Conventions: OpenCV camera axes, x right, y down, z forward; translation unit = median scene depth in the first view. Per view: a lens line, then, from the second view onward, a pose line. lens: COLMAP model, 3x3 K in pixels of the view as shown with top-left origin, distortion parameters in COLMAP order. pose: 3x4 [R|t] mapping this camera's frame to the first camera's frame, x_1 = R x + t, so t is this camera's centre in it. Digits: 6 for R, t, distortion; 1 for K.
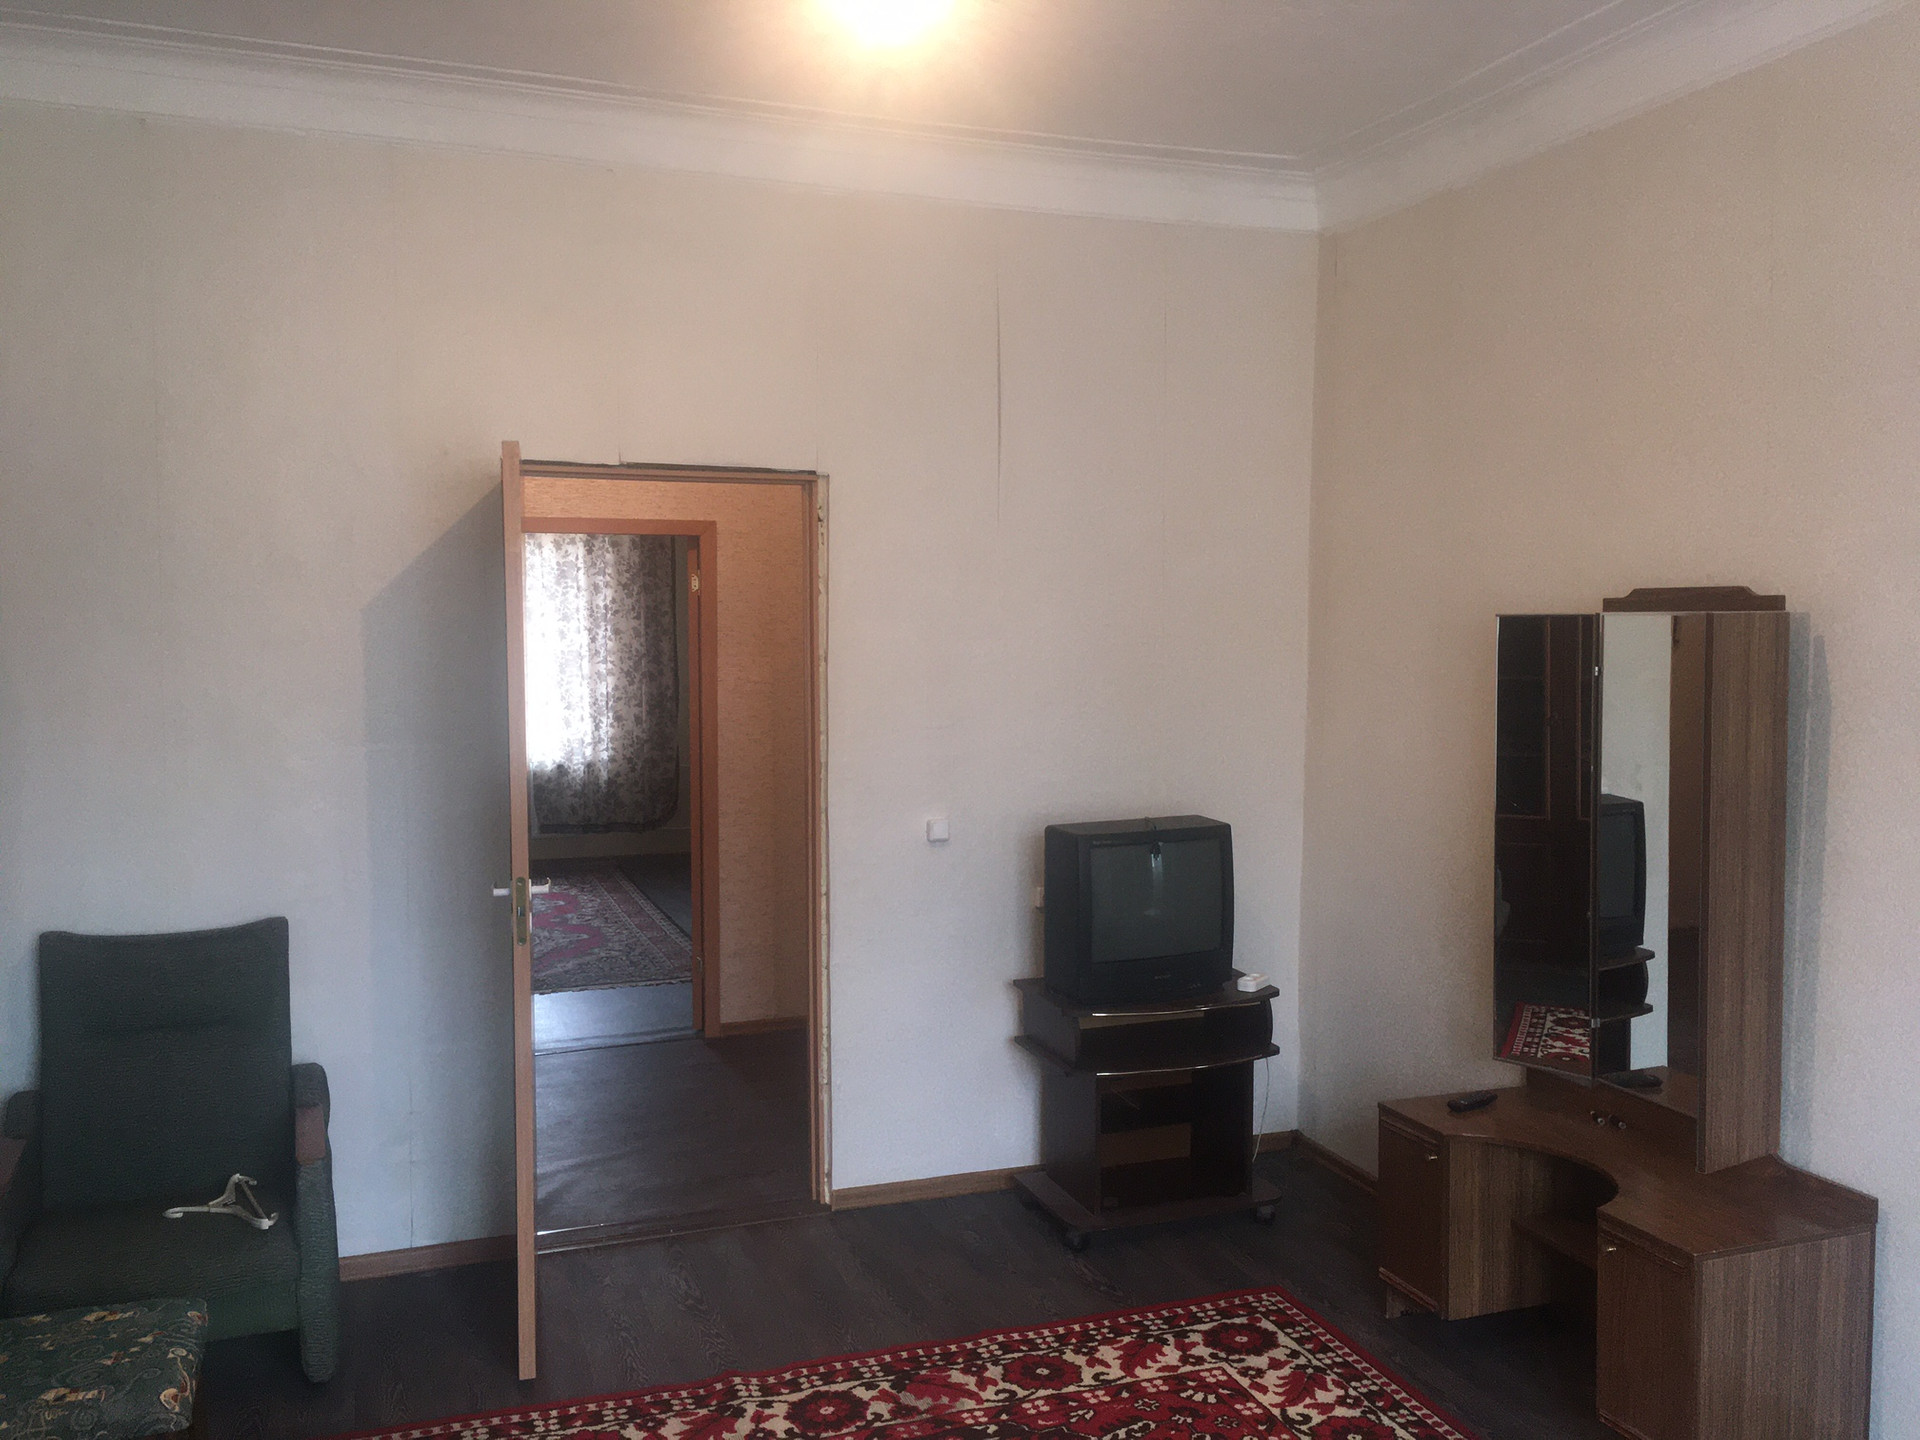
lens RADIAL K [[1630.6, 0, 961.3], [0, 1630.6, 716.1], [0, 0, 1]] dist [0.015469, -0.010686]
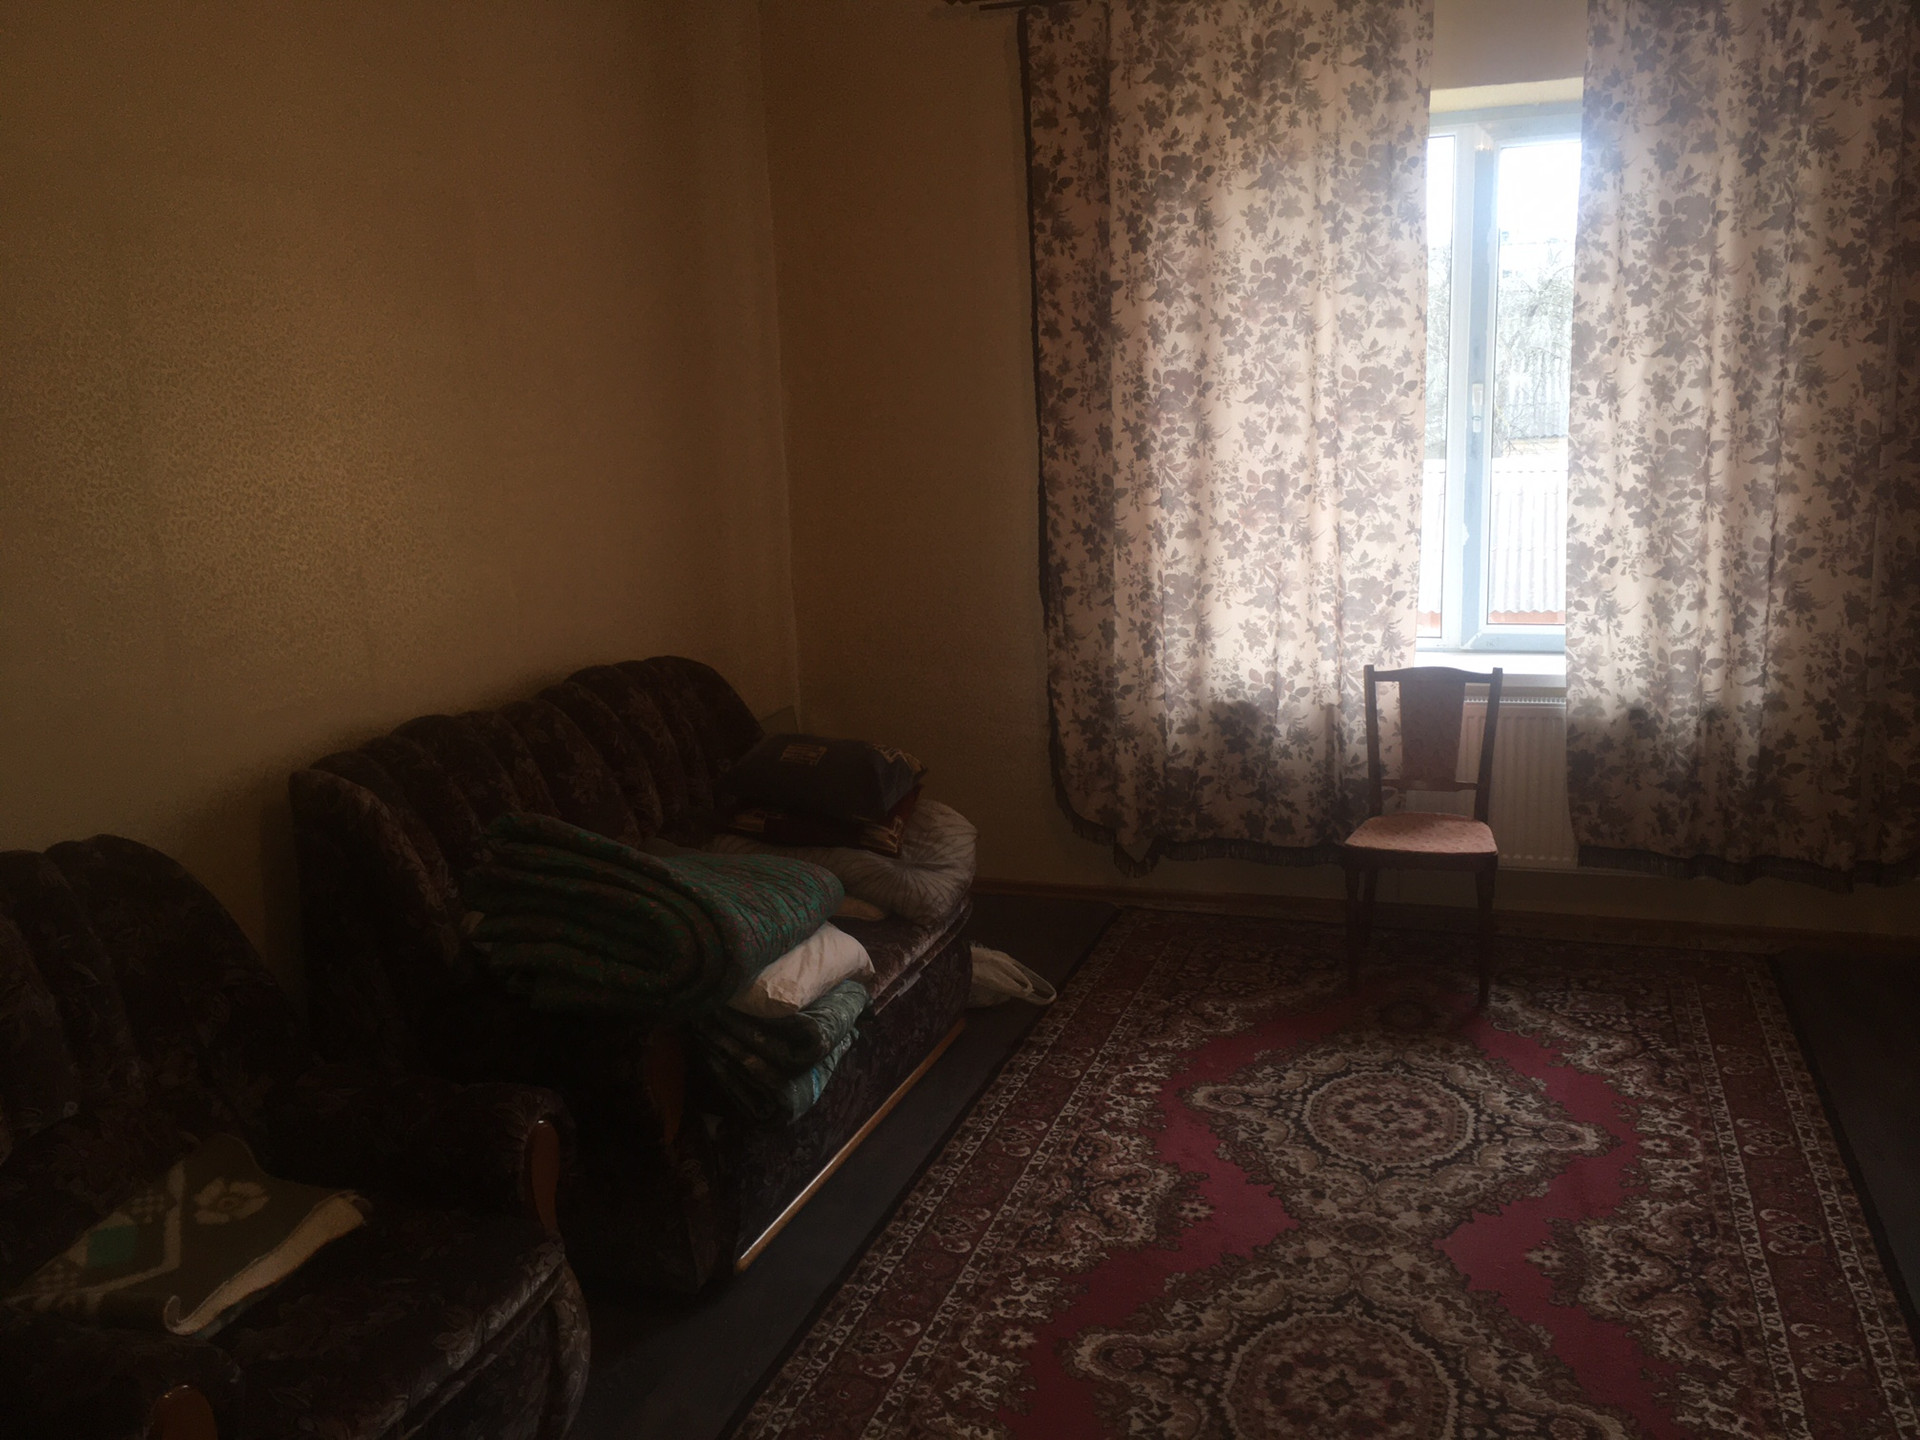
lens RADIAL K [[1630.6, 0, 963.6], [0, 1630.6, 715.3], [0, 0, 1]] dist [0.015469, -0.010686]
pose [[0.780533, 0.093617, -0.618065, -0.121937], [-0.004072, 0.989463, 0.144729, -0.028070], [0.625102, -0.110449, 0.772689, 0.569526]]
